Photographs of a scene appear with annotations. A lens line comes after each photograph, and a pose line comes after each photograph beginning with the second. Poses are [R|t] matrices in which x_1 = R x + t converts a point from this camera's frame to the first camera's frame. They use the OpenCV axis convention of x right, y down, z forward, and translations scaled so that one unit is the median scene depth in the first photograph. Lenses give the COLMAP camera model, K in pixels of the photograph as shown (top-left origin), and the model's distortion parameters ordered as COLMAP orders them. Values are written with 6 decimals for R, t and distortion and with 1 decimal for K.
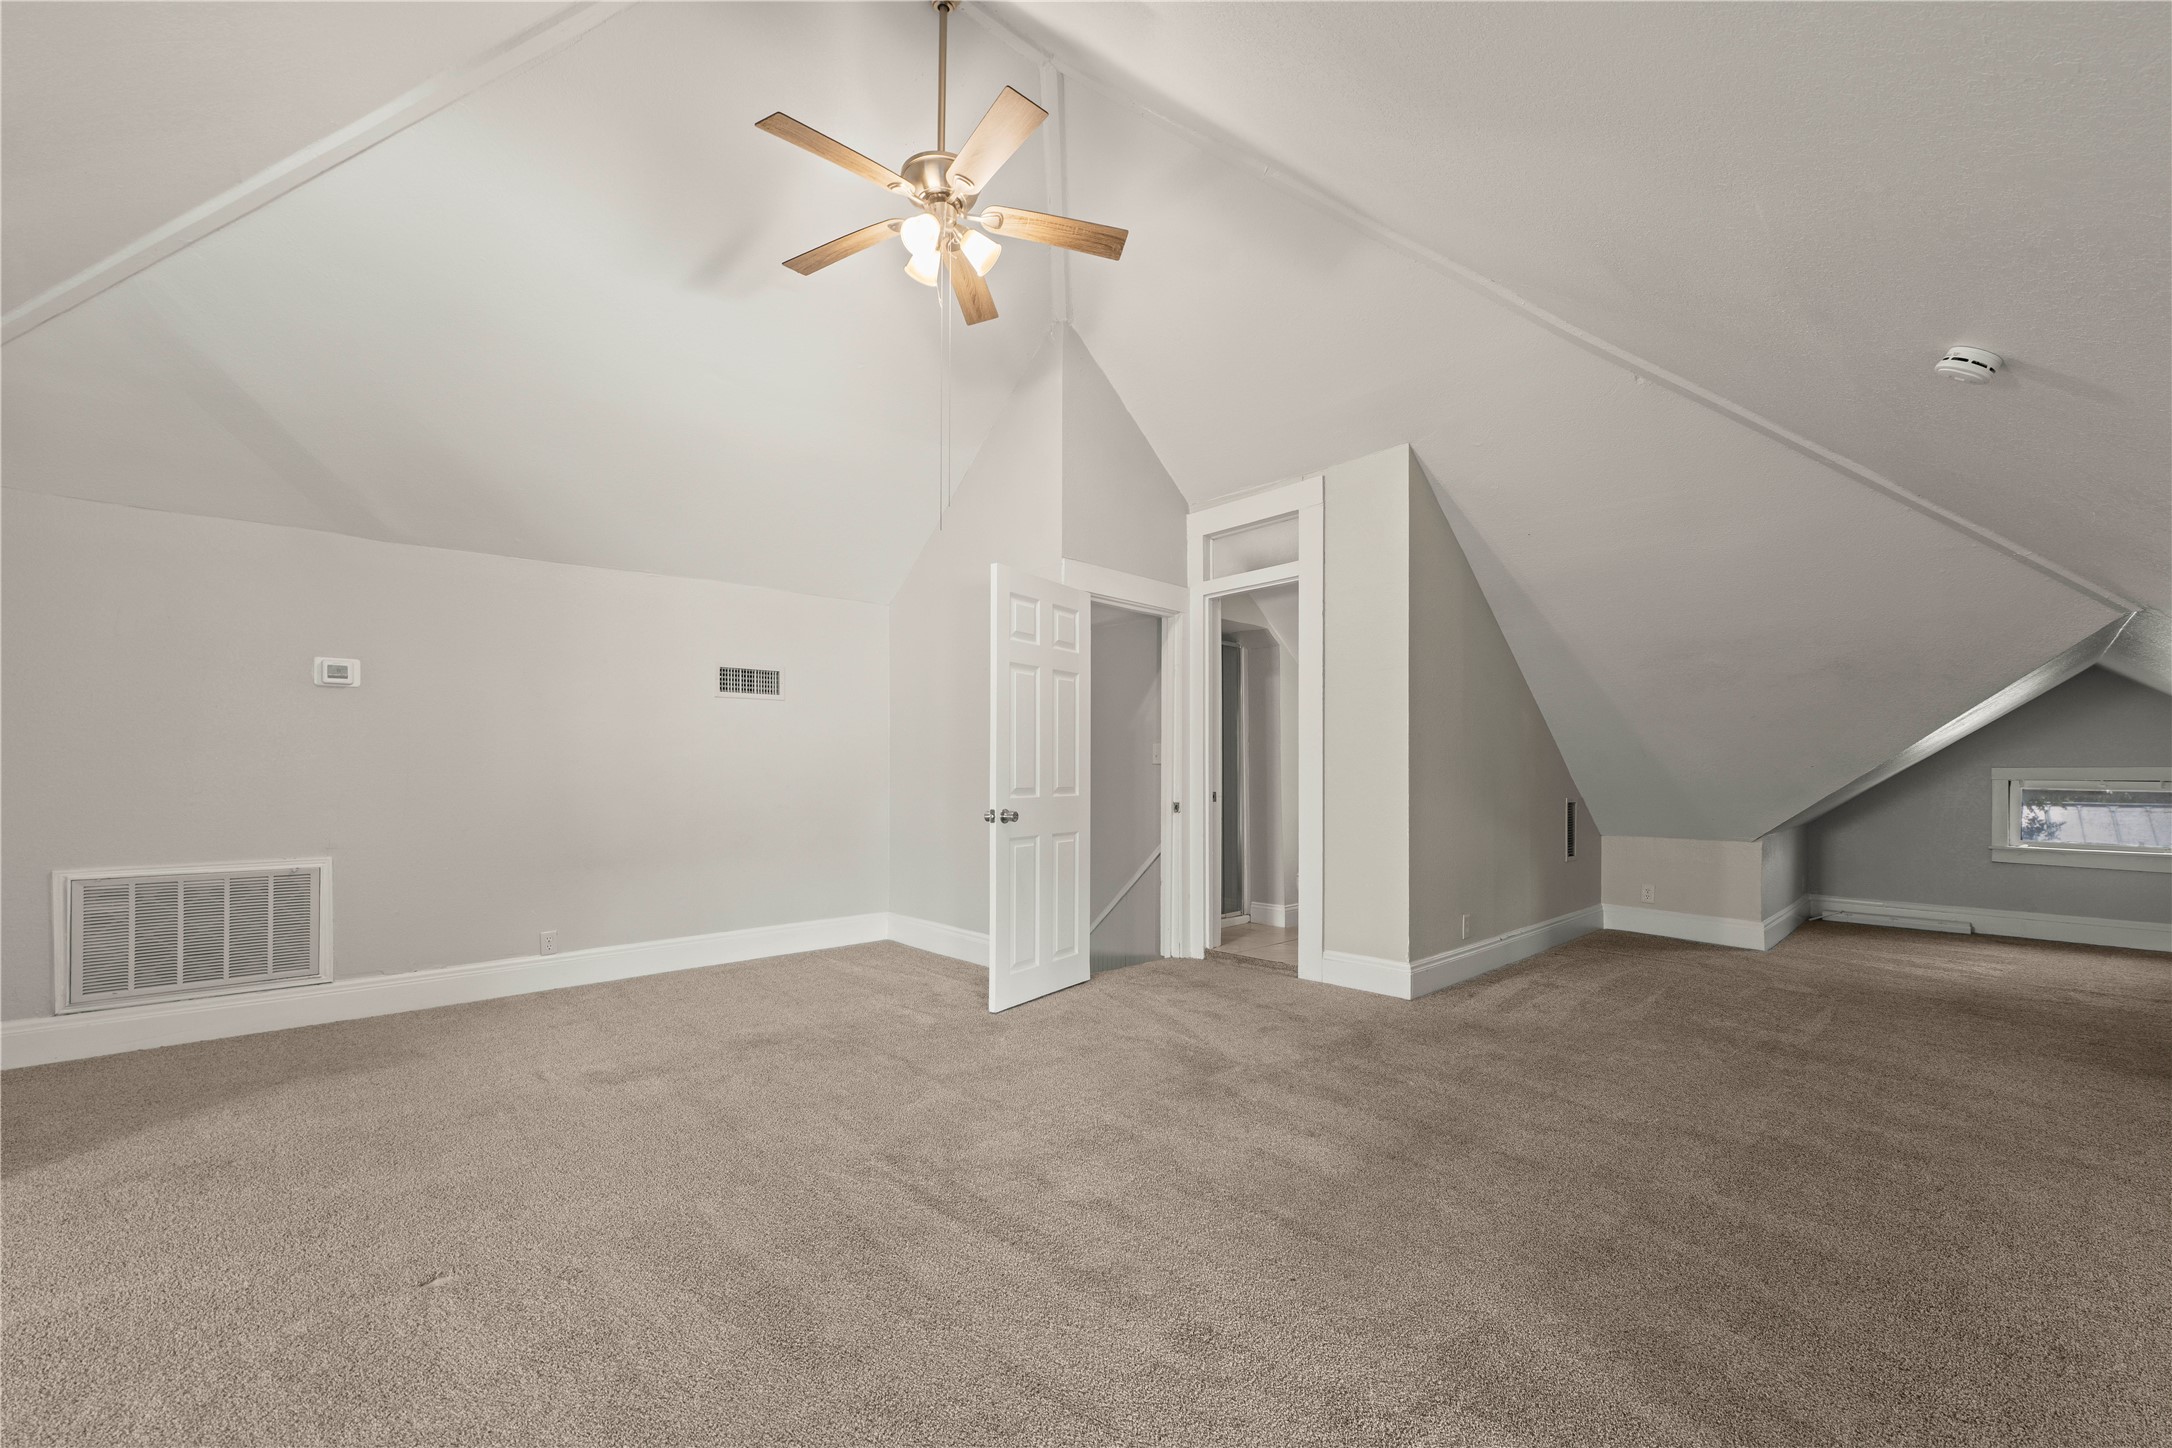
lens RADIAL K [[859.2, 0, 1098.1], [0, 859.2, 763.3], [0, 0, 1]] dist [0.000274, -0.000059]
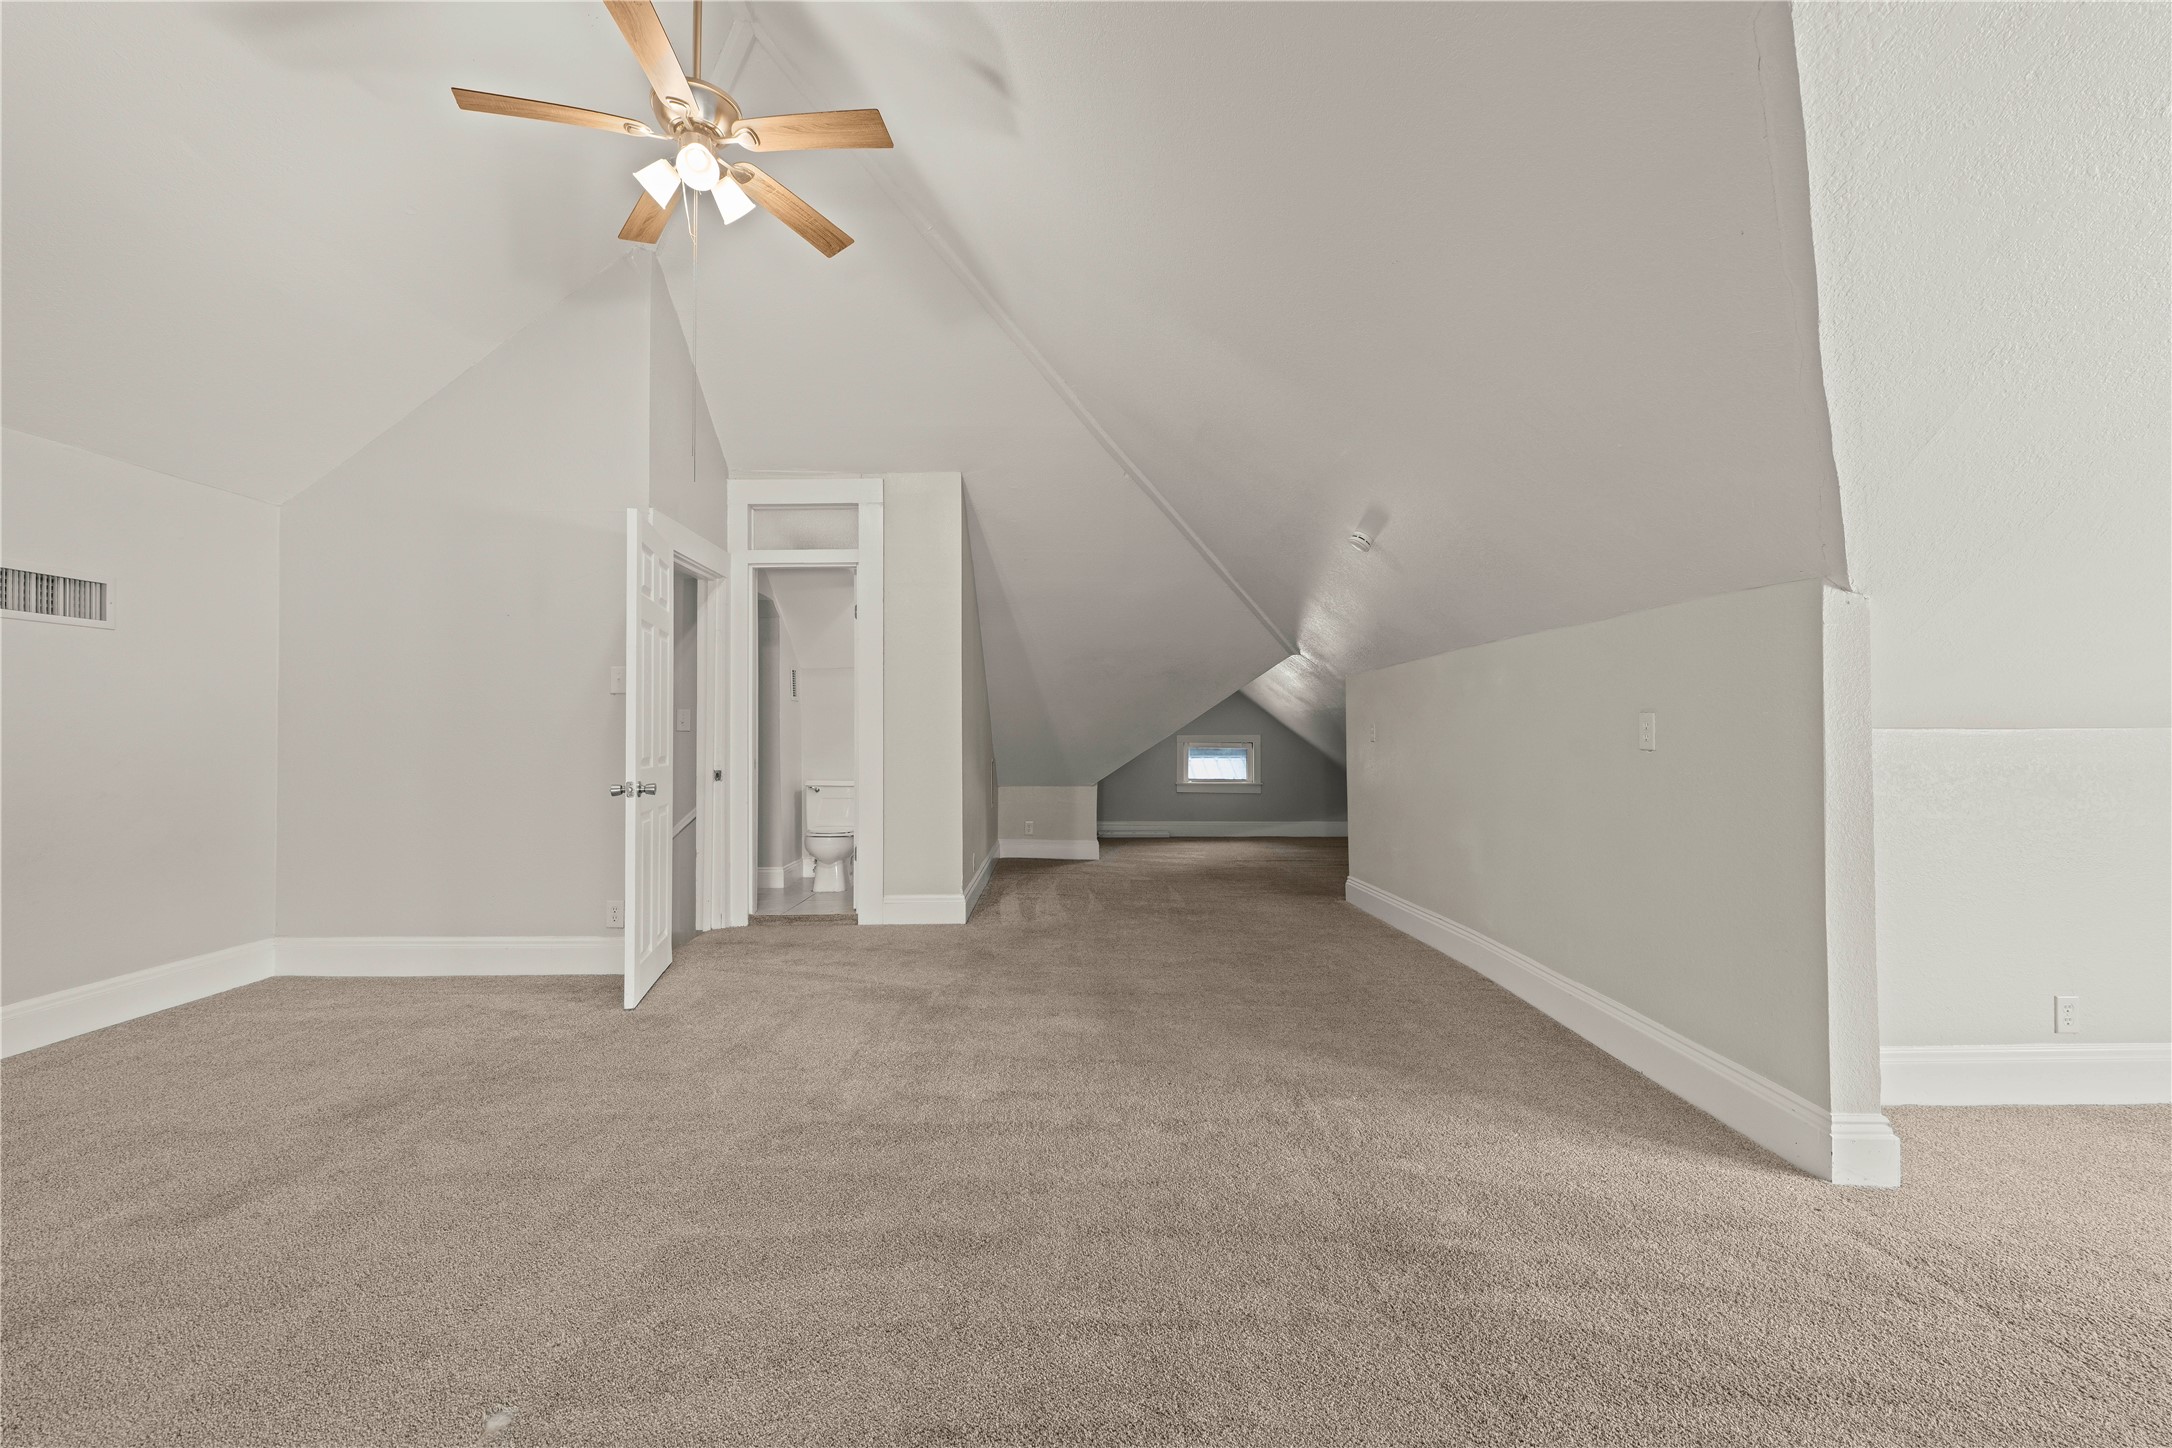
lens RADIAL K [[851.0, 0, 1075.1], [0, 851.0, 720.9], [0, 0, 1]] dist [0.000094, -0.000028]
pose [[0.682202, 0.012918, 0.731050, -0.437719], [-0.006480, 0.999911, -0.011621, -0.002680], [-0.731135, 0.003191, 0.682225, 0.052319]]
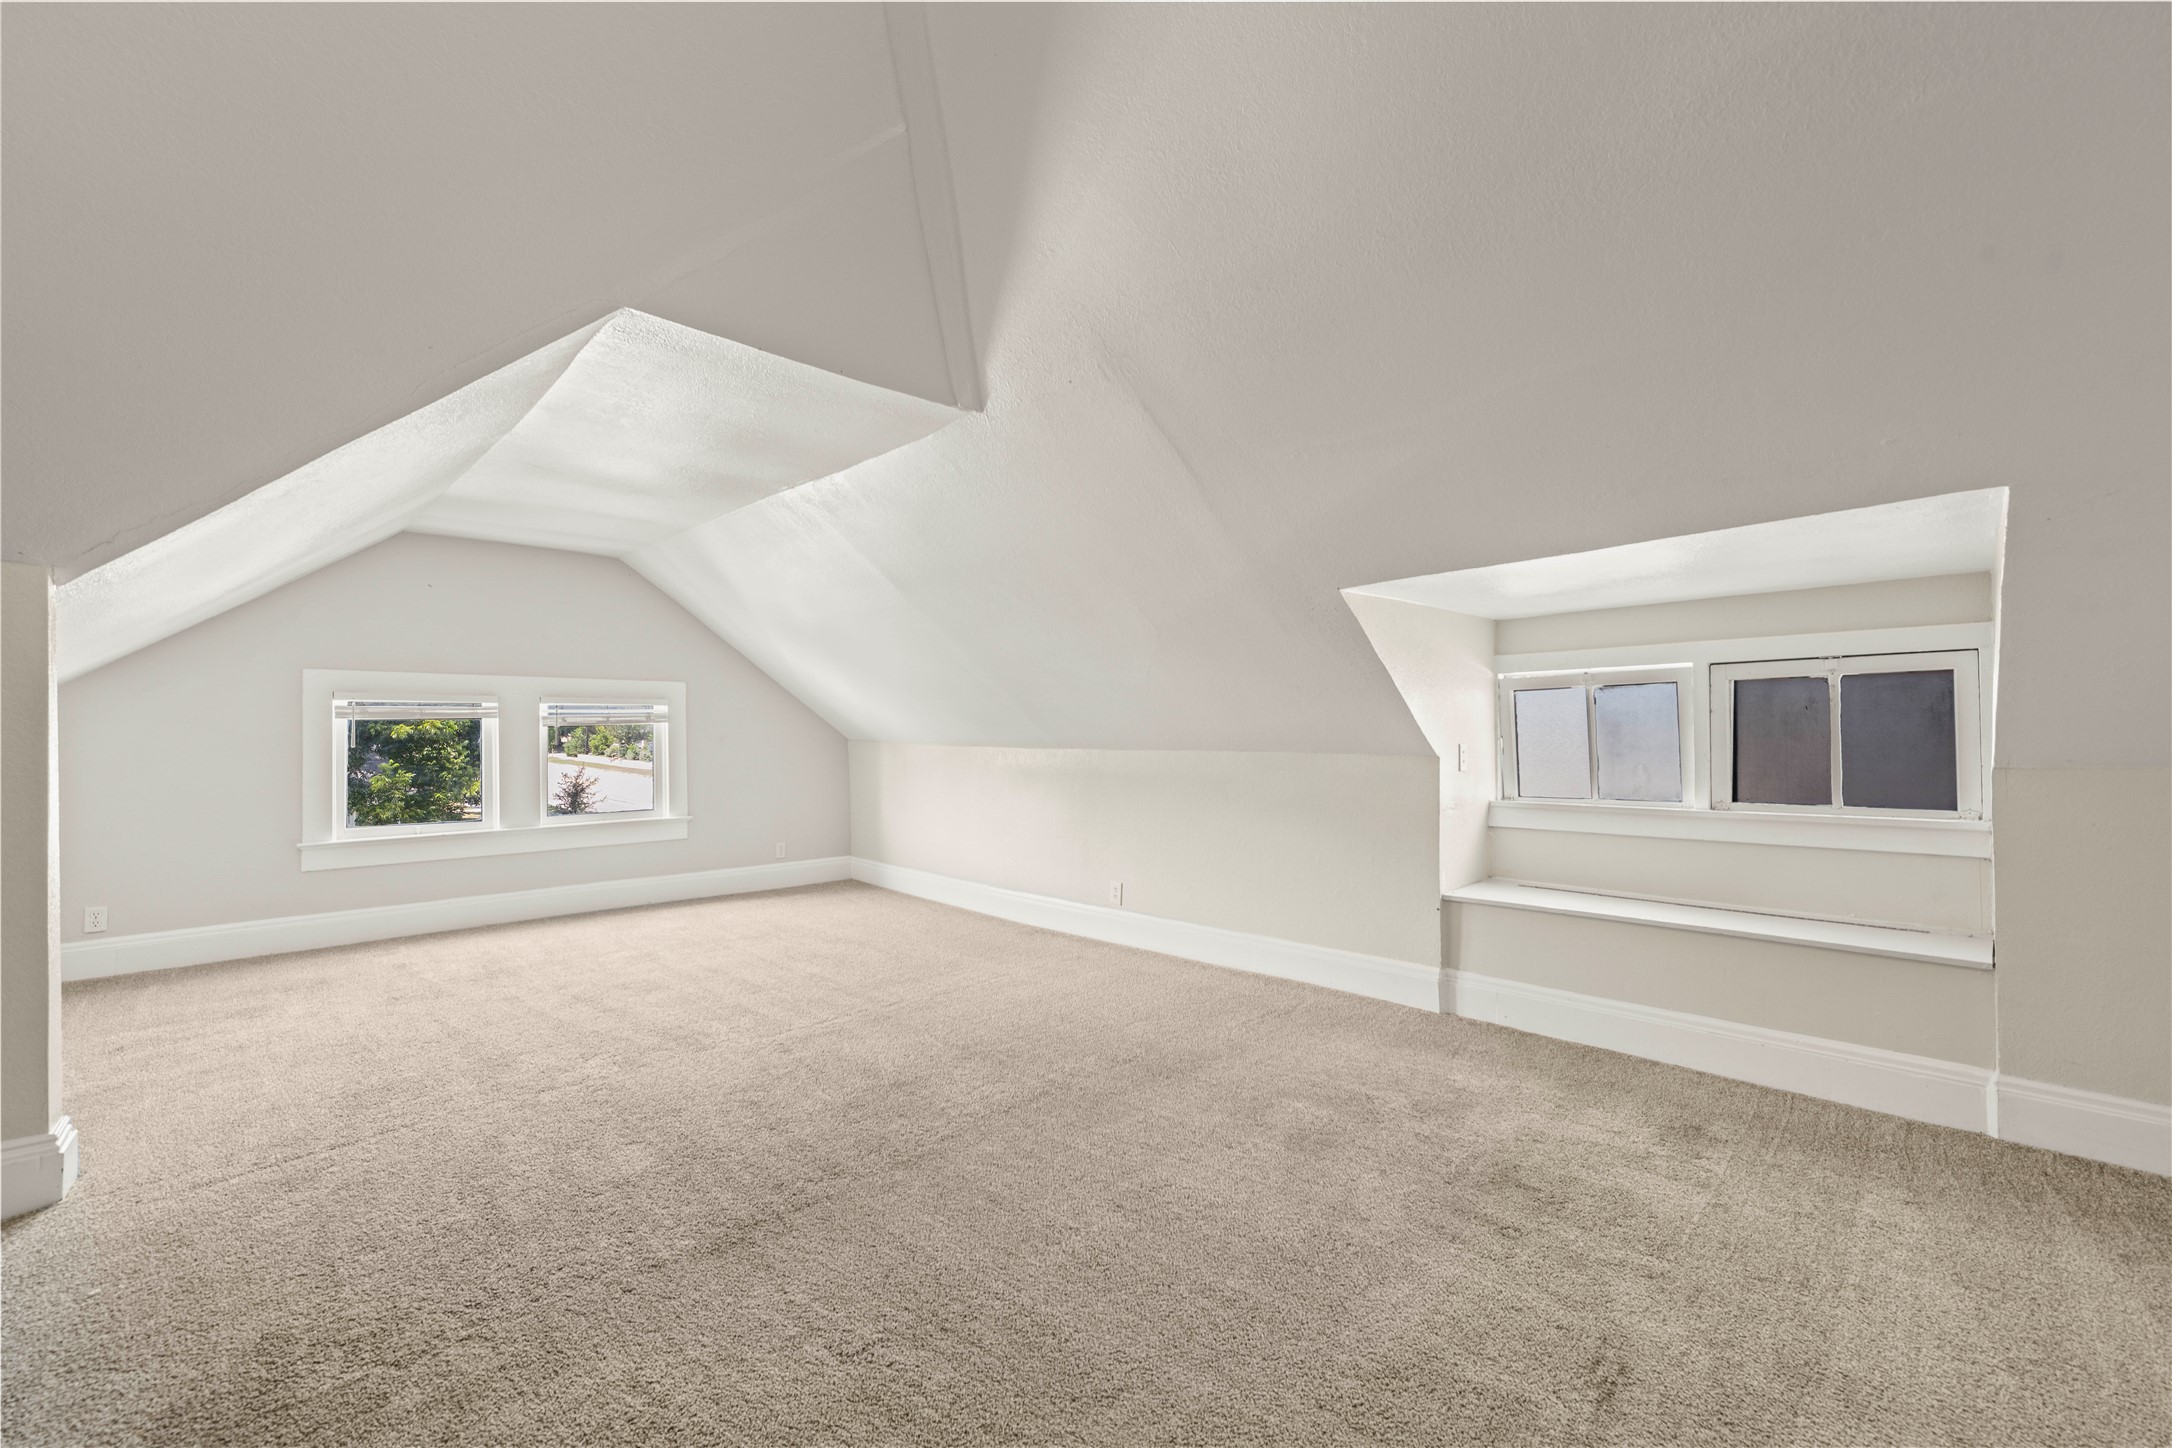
lens RADIAL K [[867.6, 0, 1096.0], [0, 867.6, 737.5], [0, 0, 1]] dist [-0.000232, -0.000308]
pose [[-0.999882, -0.000922, -0.015328, -0.335851], [-0.000868, 0.999993, -0.003522, -0.000268], [0.015331, -0.003508, -0.999876, 0.595779]]
